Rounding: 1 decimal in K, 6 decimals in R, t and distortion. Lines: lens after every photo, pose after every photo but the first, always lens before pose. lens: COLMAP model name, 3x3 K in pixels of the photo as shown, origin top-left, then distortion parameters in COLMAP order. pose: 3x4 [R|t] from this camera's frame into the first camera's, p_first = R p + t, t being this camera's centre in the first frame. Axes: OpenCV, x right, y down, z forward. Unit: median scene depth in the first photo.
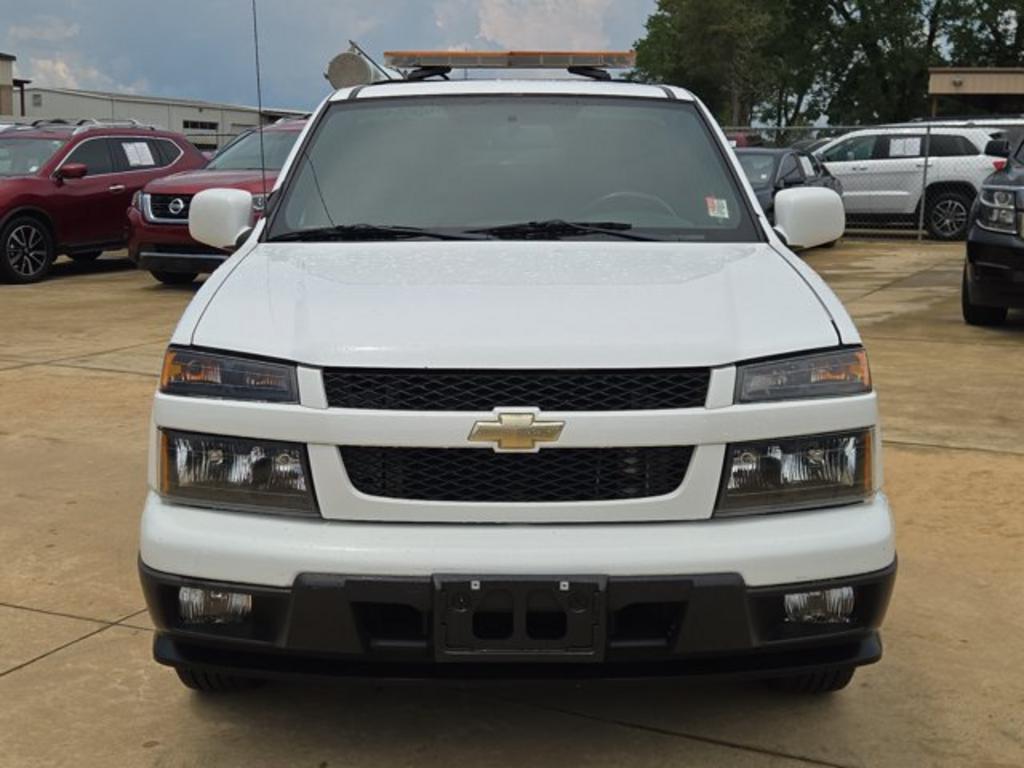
lens RADIAL K [[1352.7, 0, 504.2], [0, 1352.7, 386.3], [0, 0, 1]] dist [0.098417, -0.143756]
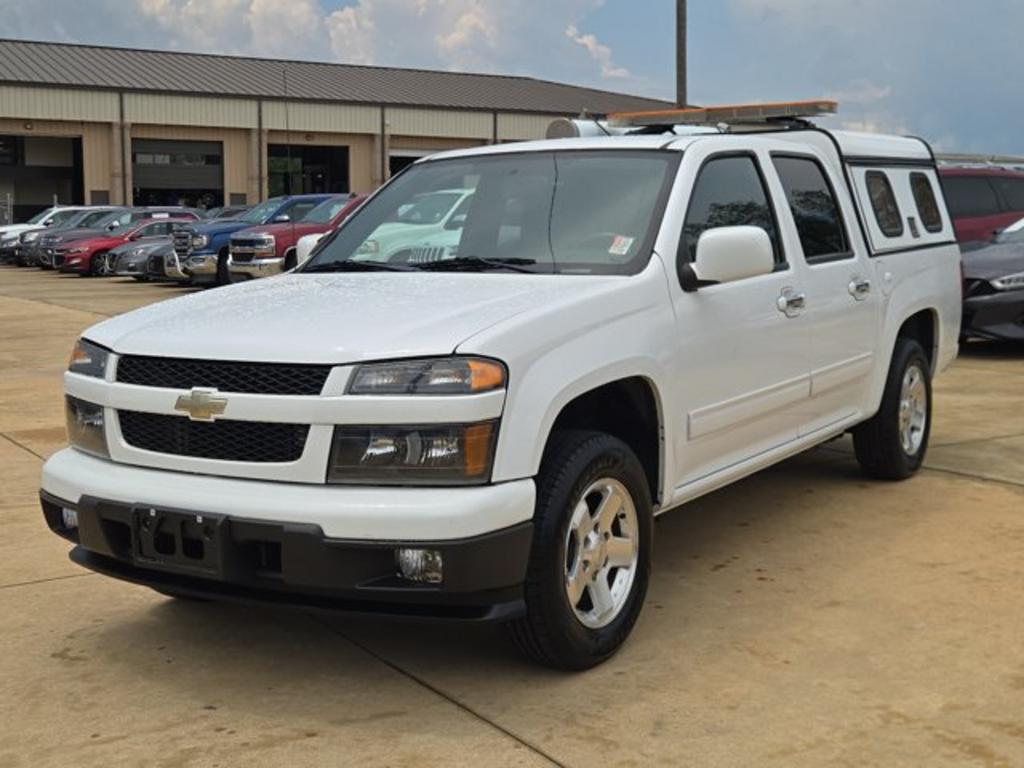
lens RADIAL K [[1352.7, 0, 504.2], [0, 1352.7, 386.3], [0, 0, 1]] dist [0.098417, -0.143756]
pose [[0.844978, 0.048191, -0.532625, 0.966622], [-0.069713, 0.997359, -0.020357, 0.020626], [0.530238, 0.054333, 0.846106, 0.008791]]
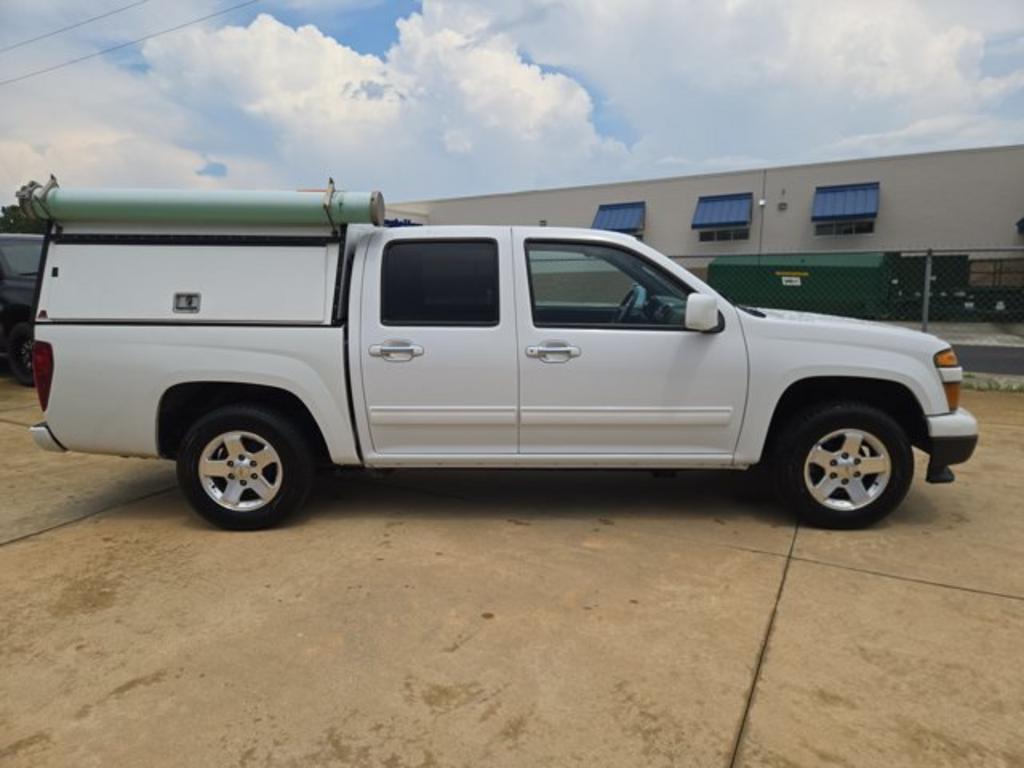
lens RADIAL K [[689.8, 0, 512.0], [0, 689.8, 384.0], [0, 0, 1]] dist [0.086800, -0.120560]
pose [[0.020907, -0.170137, 0.985199, -1.558370], [0.176647, 0.970540, 0.163857, -0.322733], [-0.984052, 0.170606, 0.050345, 1.794199]]
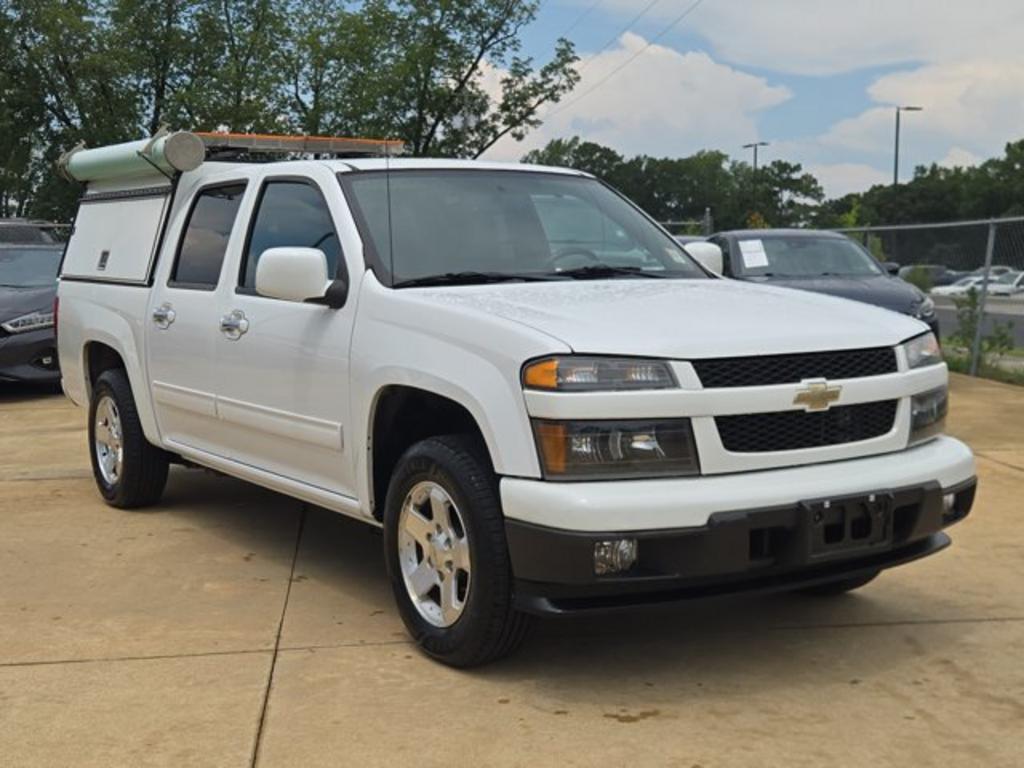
lens RADIAL K [[1352.7, 0, 504.2], [0, 1352.7, 386.3], [0, 0, 1]] dist [0.098417, -0.143756]
pose [[0.841208, -0.064530, 0.536848, -0.994280], [0.105201, 0.993412, -0.045435, 0.052237], [-0.530379, 0.094697, 0.842455, -0.012958]]
